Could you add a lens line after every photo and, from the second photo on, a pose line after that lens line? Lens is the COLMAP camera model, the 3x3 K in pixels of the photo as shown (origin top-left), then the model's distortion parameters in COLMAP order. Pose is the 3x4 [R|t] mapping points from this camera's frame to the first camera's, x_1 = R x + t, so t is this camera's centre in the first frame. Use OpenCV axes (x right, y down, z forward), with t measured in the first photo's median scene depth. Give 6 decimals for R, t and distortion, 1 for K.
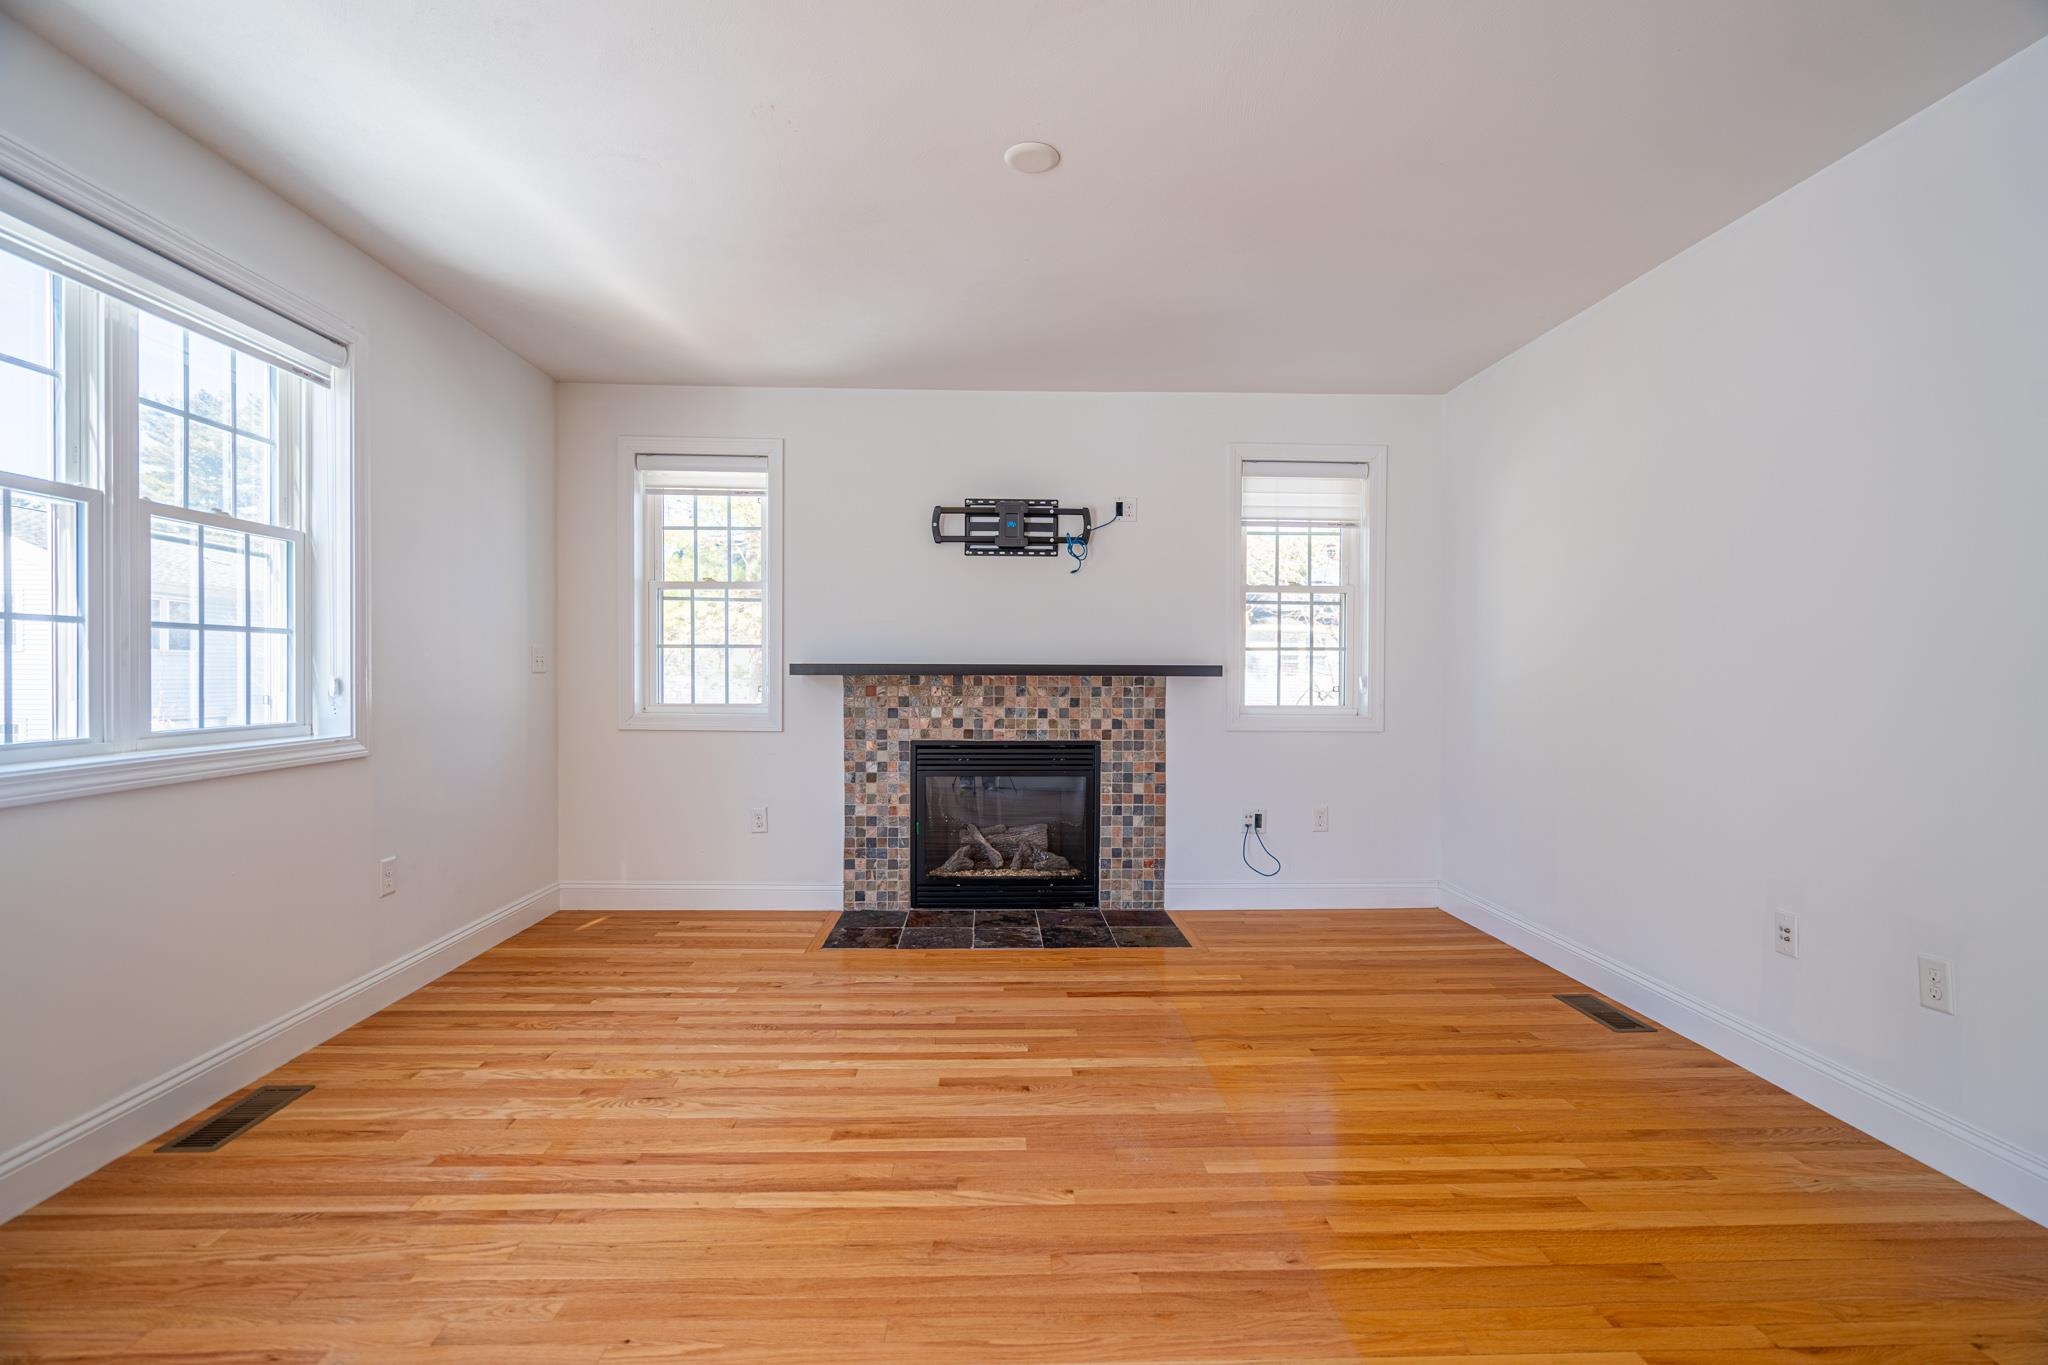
lens RADIAL K [[1014.1, 0, 1024.0], [0, 1014.1, 682.5], [0, 0, 1]] dist [0.046798, 0.000164]
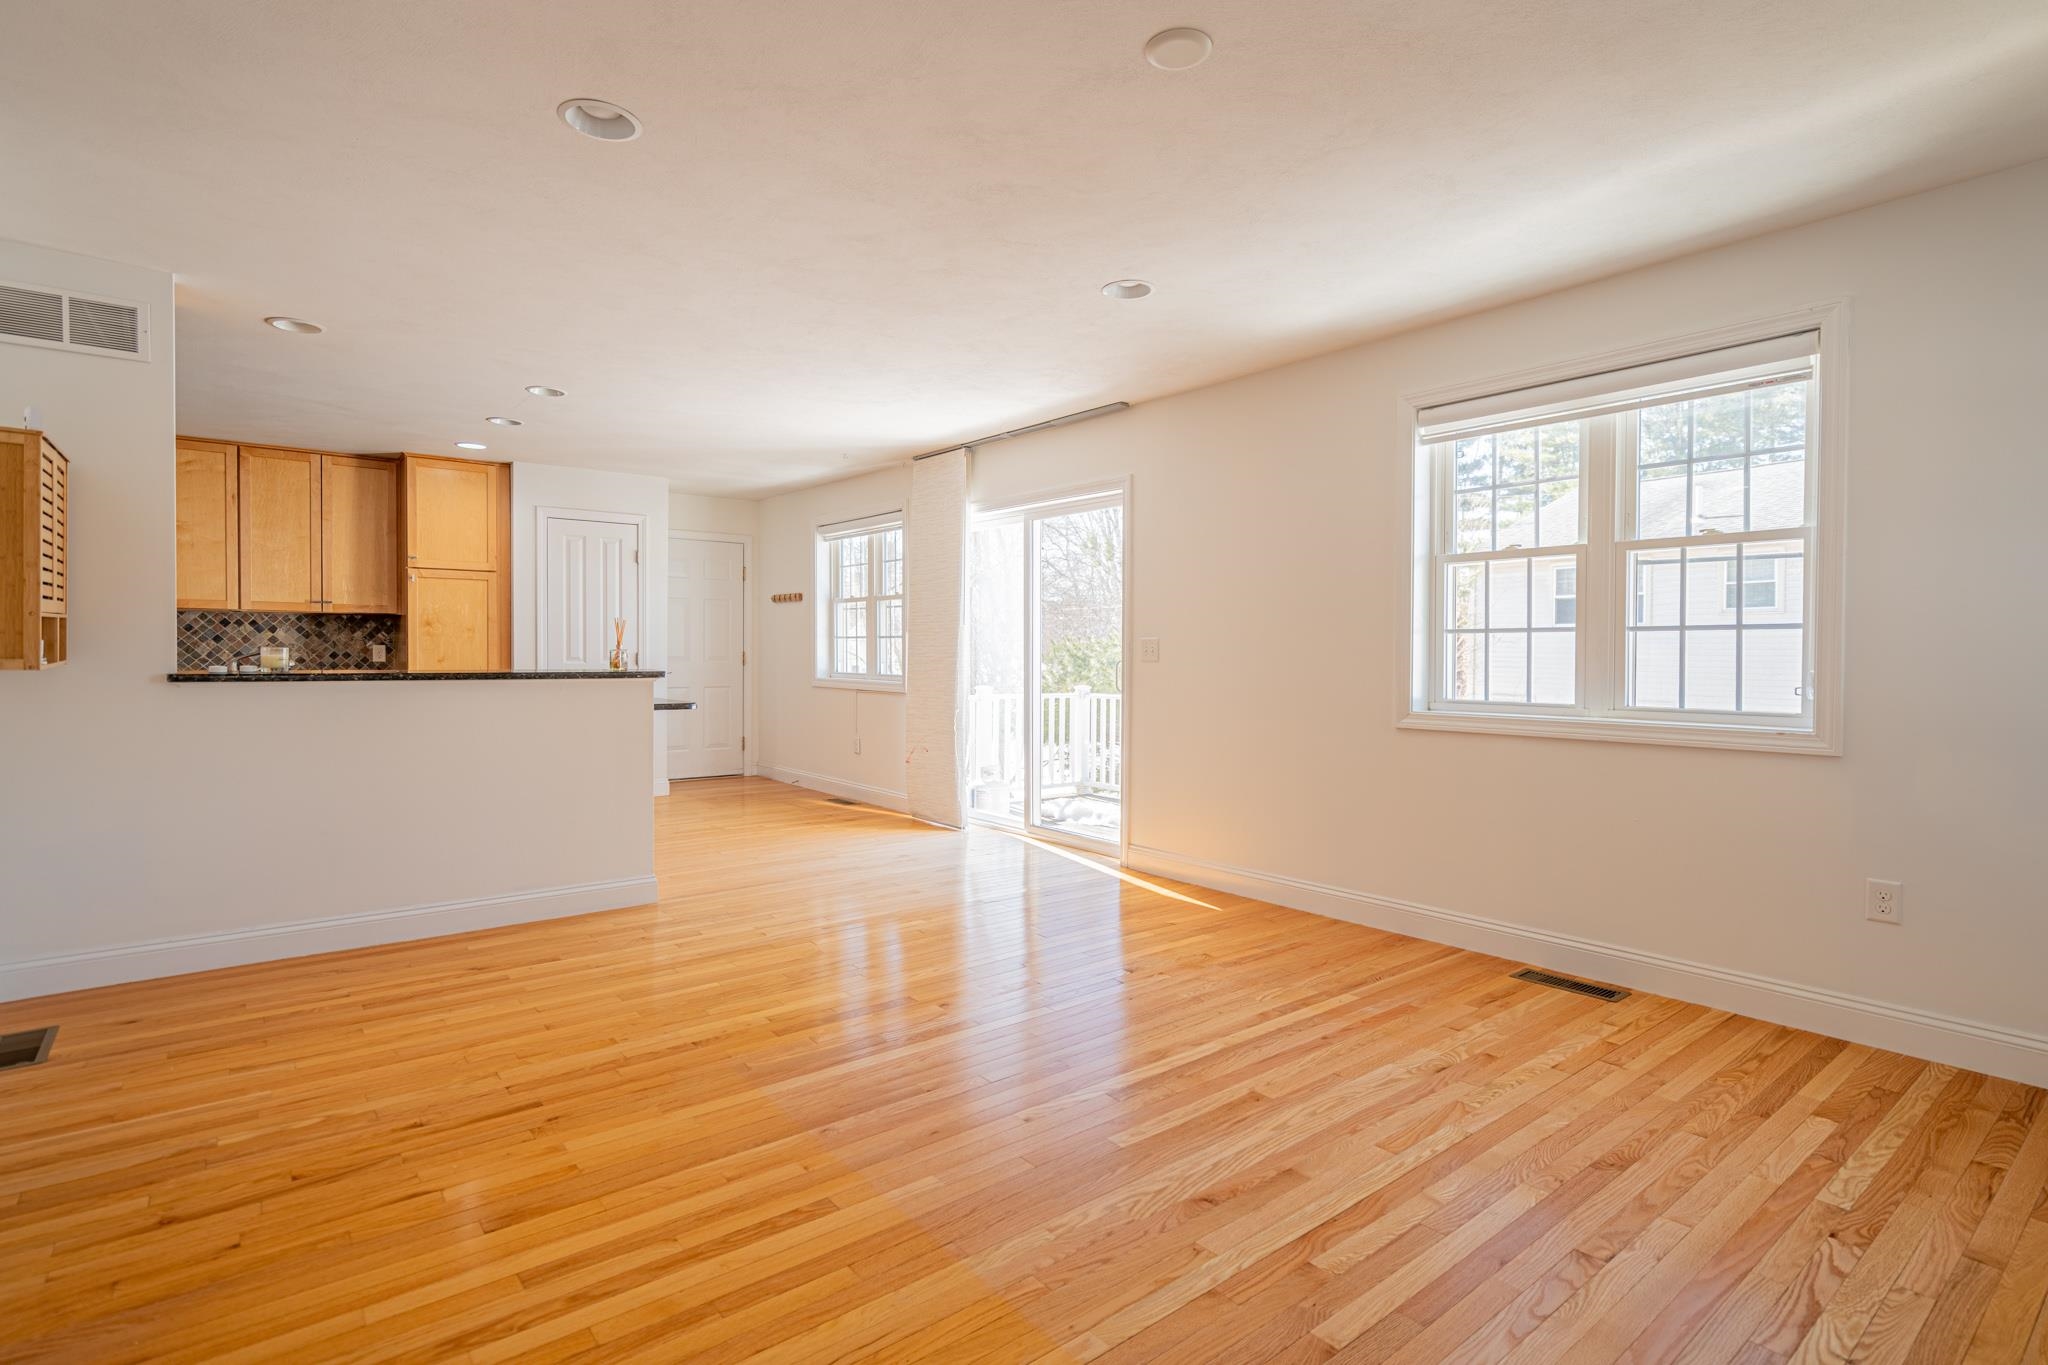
lens RADIAL K [[975.5, 0, 1024.0], [0, 975.5, 682.5], [0, 0, 1]] dist [-0.000684, -0.000078]
pose [[-0.812619, 0.001905, -0.582792, 0.548824], [-0.021411, 0.999222, 0.033121, -0.008991], [0.582402, 0.039392, -0.811946, 1.525026]]
